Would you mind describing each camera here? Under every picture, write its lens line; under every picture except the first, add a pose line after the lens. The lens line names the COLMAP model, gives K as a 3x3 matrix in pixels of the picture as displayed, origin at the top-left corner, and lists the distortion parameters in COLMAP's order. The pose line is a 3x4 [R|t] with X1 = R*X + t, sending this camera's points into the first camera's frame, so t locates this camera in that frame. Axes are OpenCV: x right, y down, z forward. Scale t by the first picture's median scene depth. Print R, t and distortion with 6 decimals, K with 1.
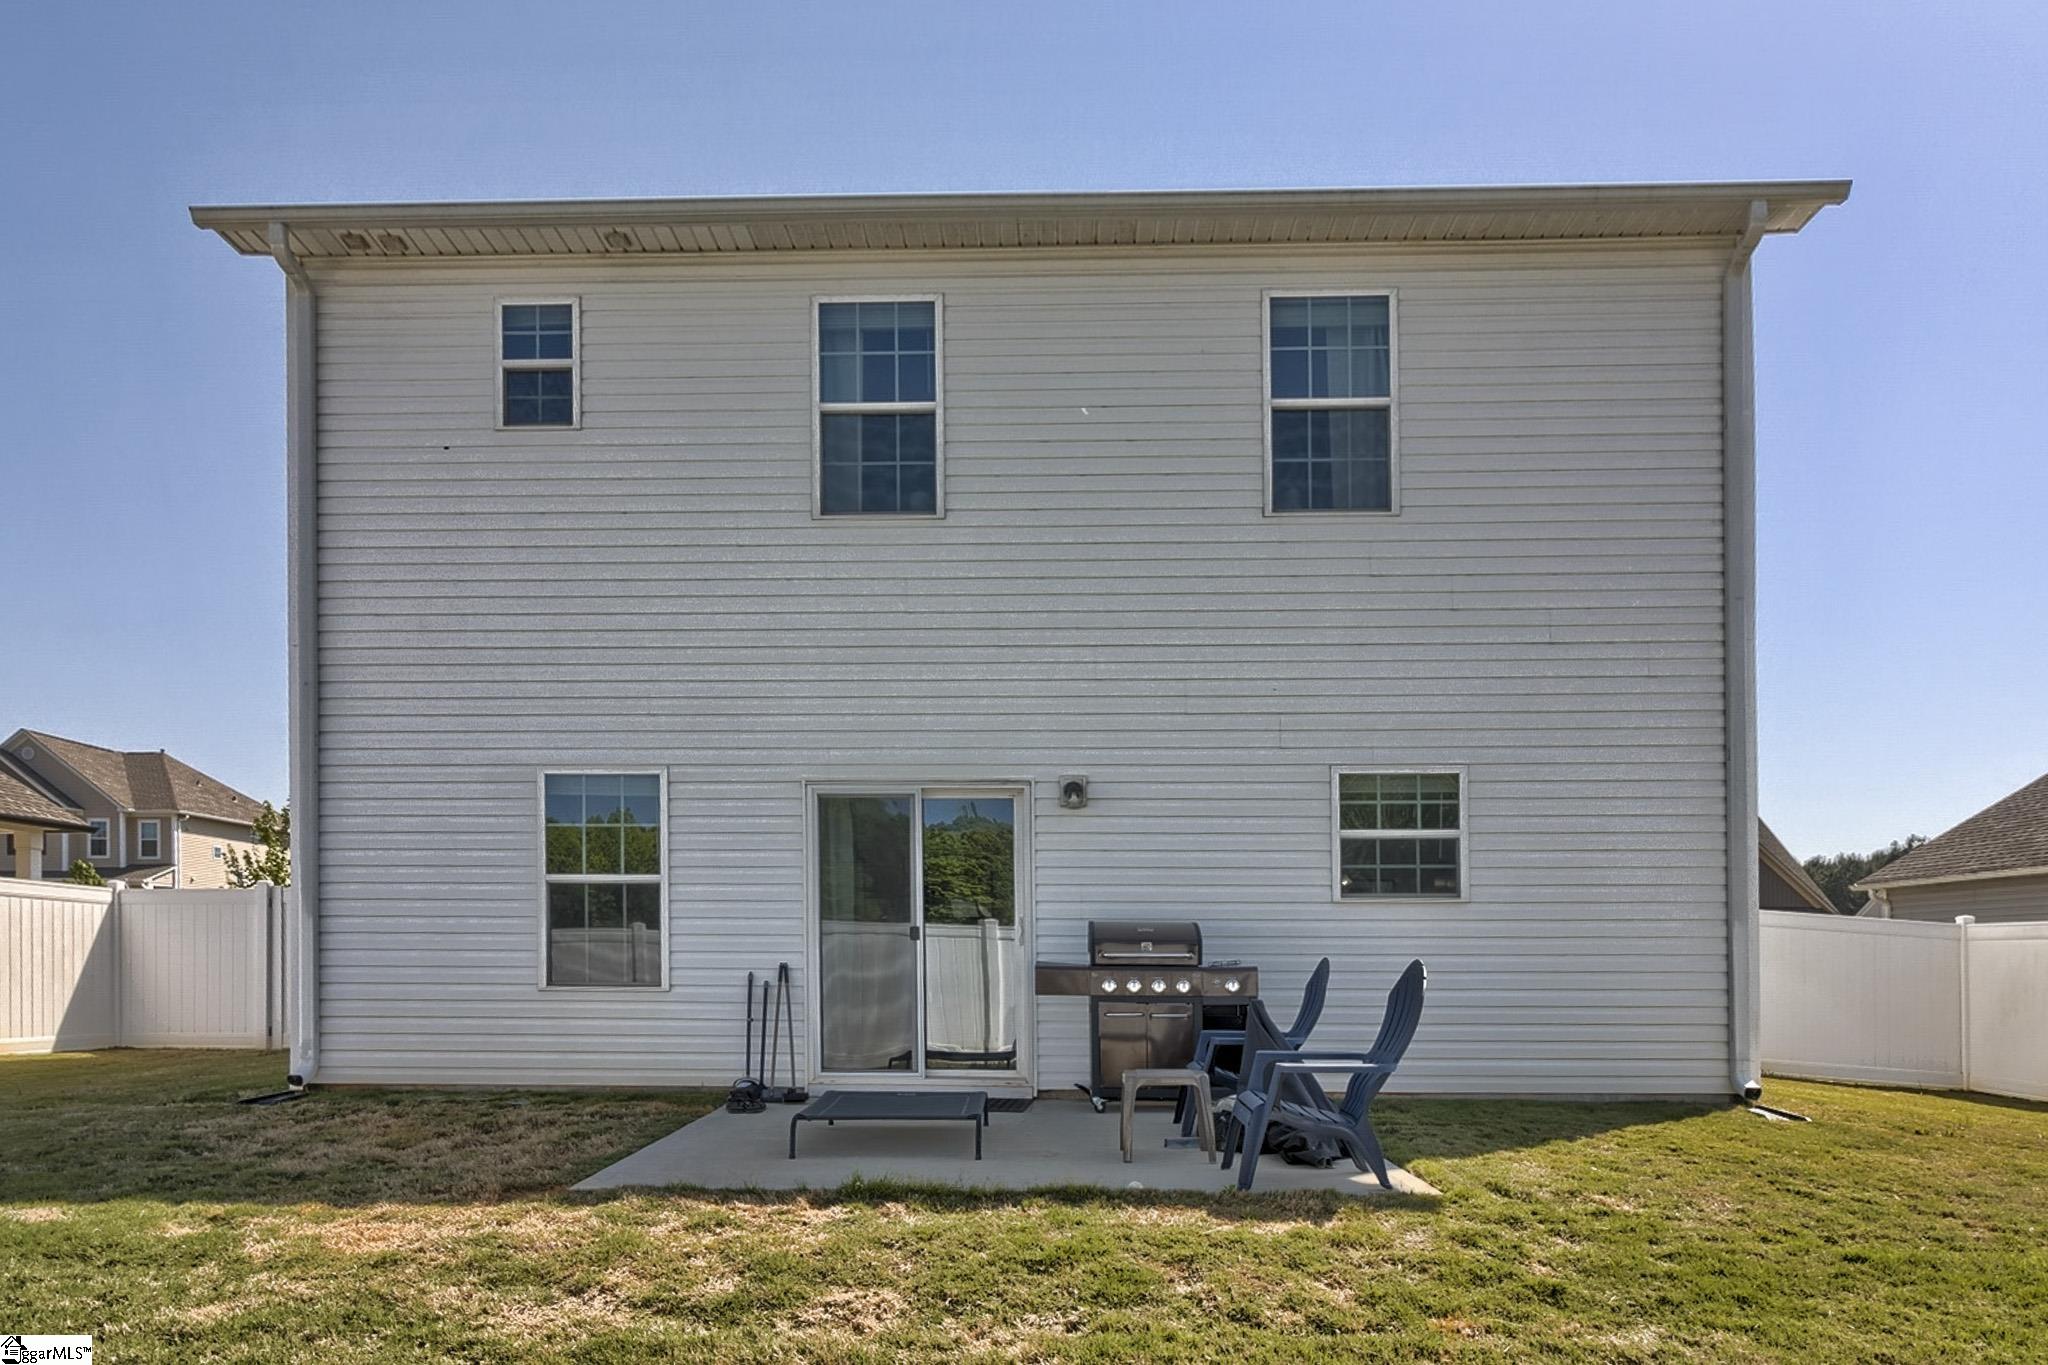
lens RADIAL K [[962.4, 0, 1026.1], [0, 962.4, 685.6], [0, 0, 1]] dist [0.000984, -0.002665]
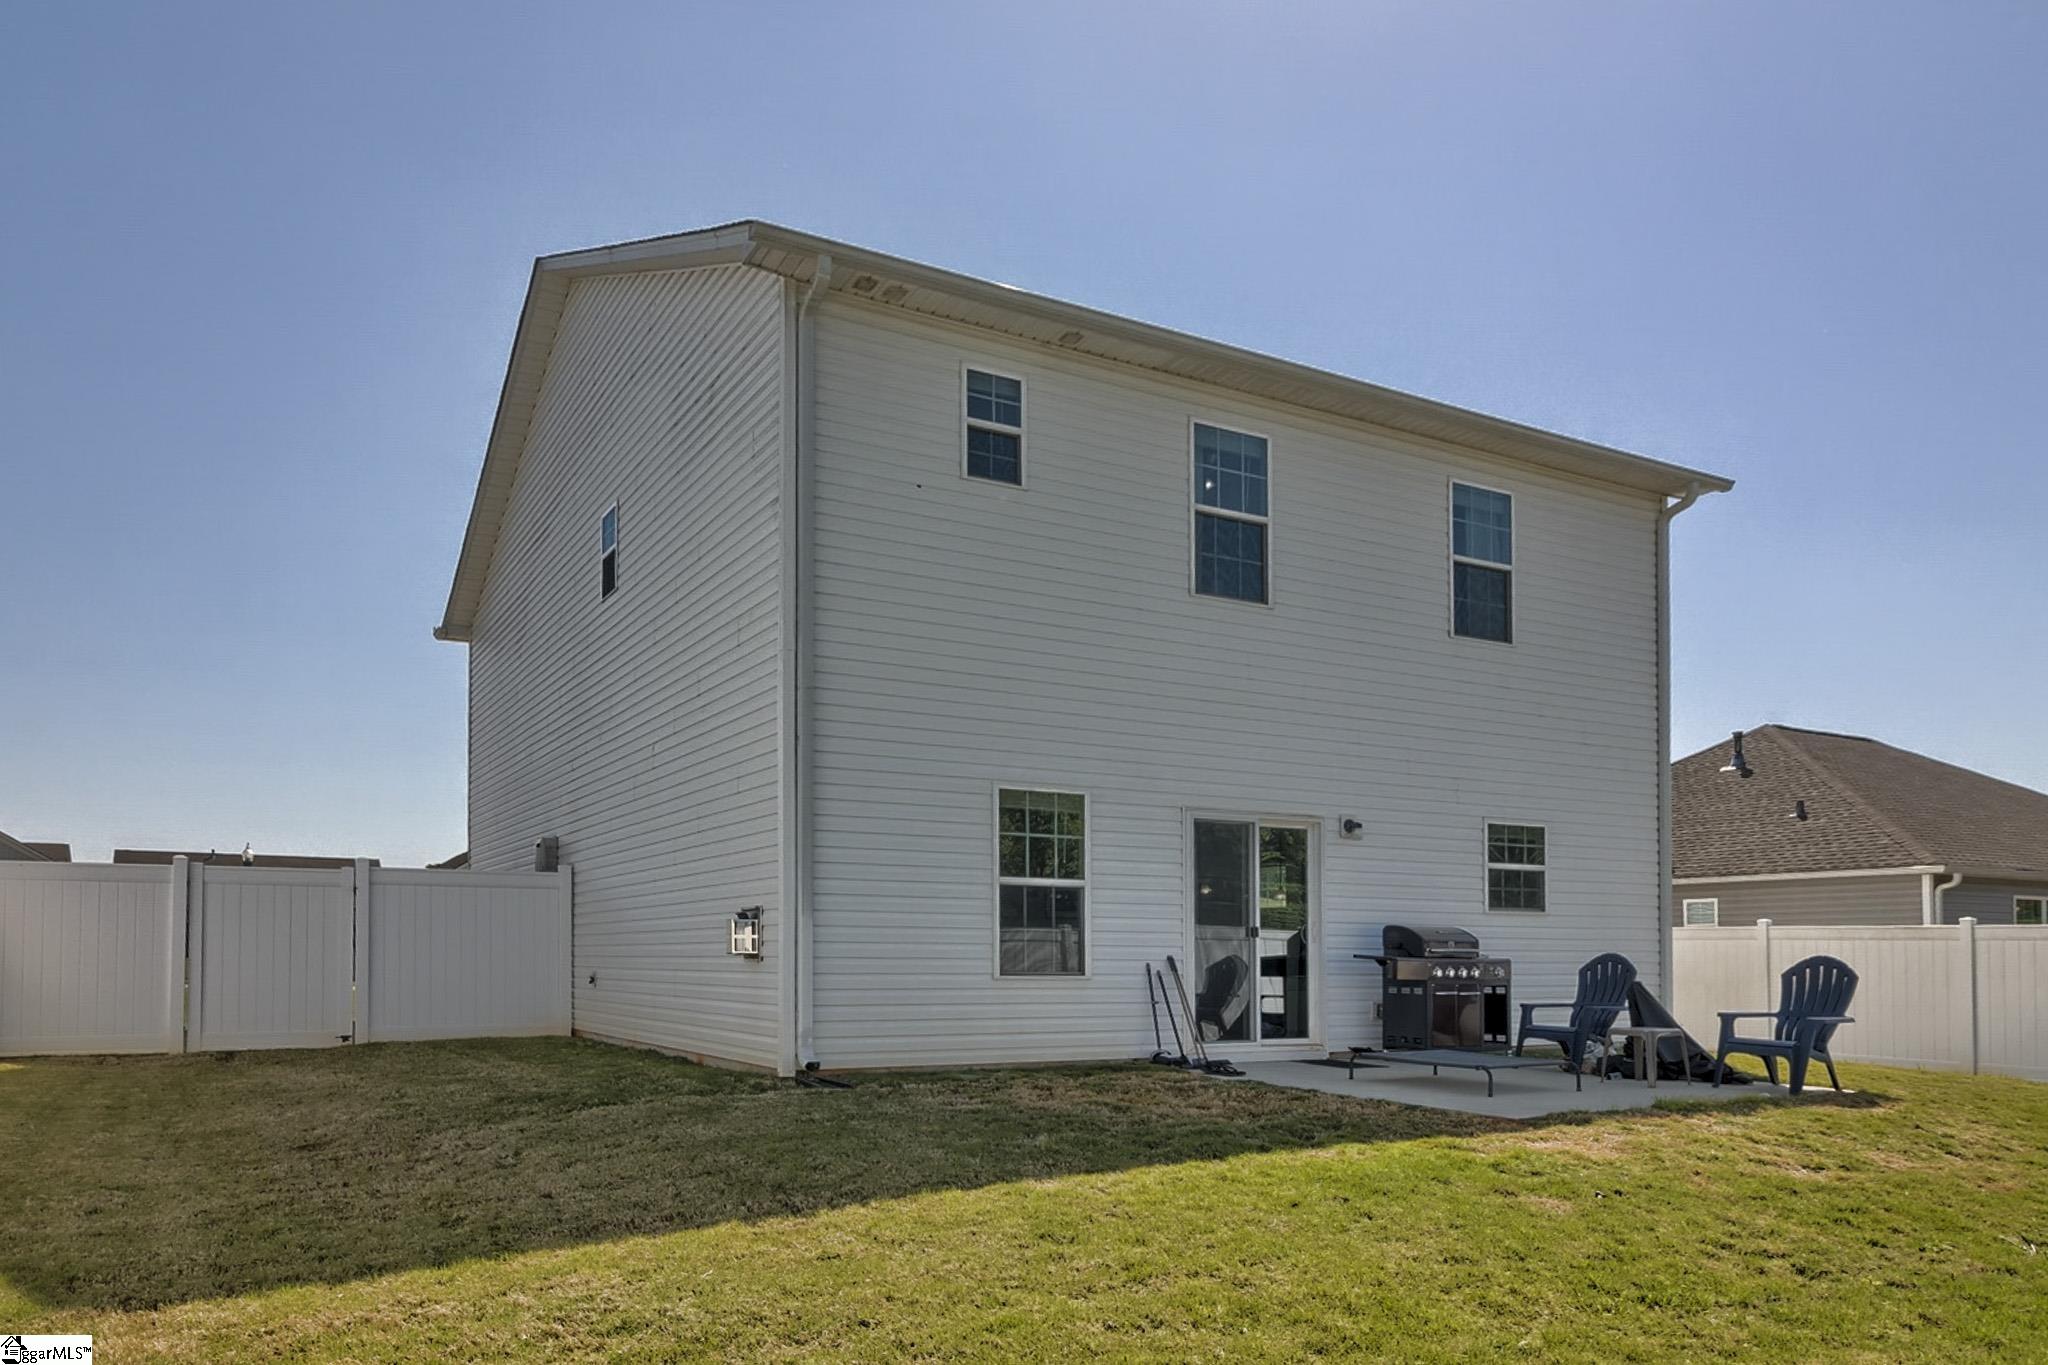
lens RADIAL K [[962.4, 0, 1004.8], [0, 962.4, 683.1], [0, 0, 1]] dist [0.000984, -0.002665]
pose [[0.919711, 0.105930, 0.378036, -0.909486], [-0.093752, 0.994312, -0.050532, 0.023984], [-0.381239, 0.011033, 0.924411, -0.054223]]
